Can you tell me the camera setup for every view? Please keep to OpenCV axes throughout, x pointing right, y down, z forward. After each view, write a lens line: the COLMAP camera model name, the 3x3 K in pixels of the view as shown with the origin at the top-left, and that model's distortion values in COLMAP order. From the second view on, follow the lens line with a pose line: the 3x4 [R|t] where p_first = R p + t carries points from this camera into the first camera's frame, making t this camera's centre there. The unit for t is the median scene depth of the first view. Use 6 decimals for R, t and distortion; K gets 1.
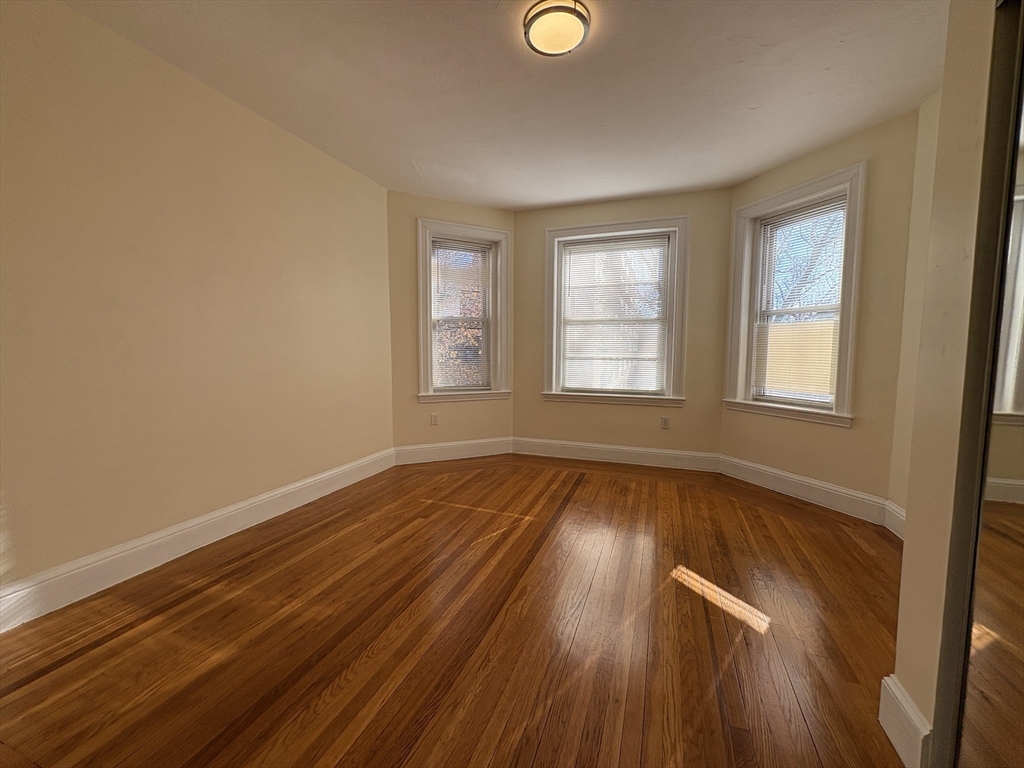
lens RADIAL K [[408.2, 0, 510.8], [0, 408.2, 382.9], [0, 0, 1]] dist [-0.000305, 0.000438]
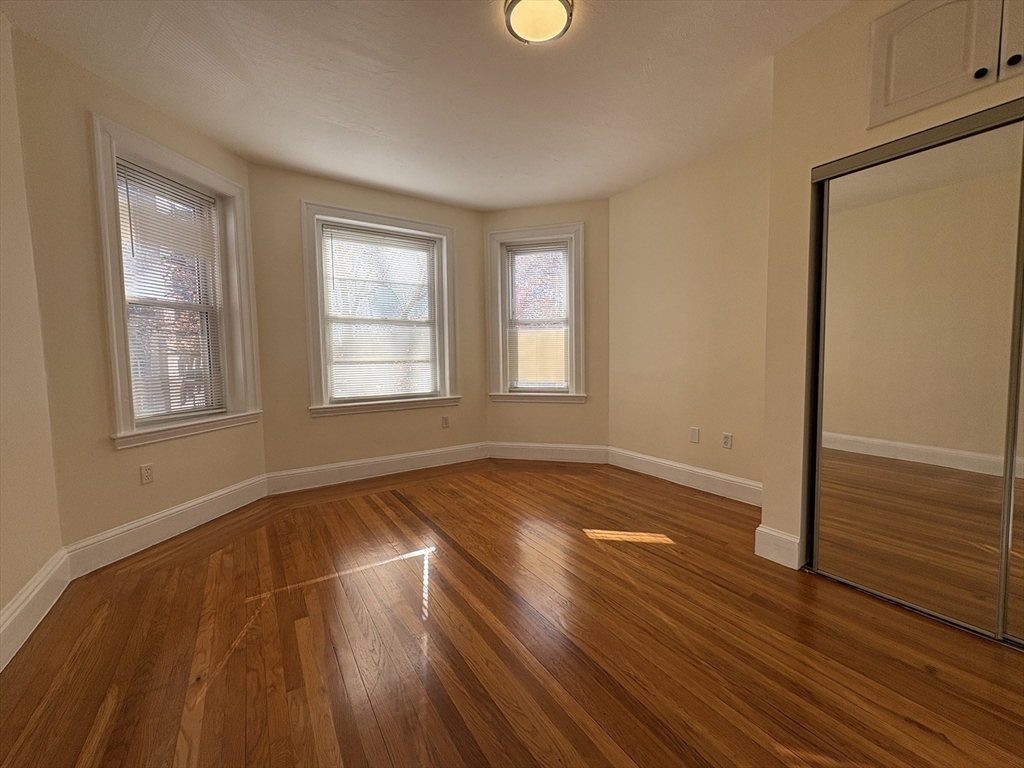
lens RADIAL K [[408.2, 0, 510.8], [0, 408.2, 382.9], [0, 0, 1]] dist [-0.000305, 0.000438]
pose [[0.591678, -0.067592, 0.803336, -0.351904], [0.078732, 0.996560, 0.025861, -0.014655], [-0.802321, 0.047946, 0.594964, 0.242960]]
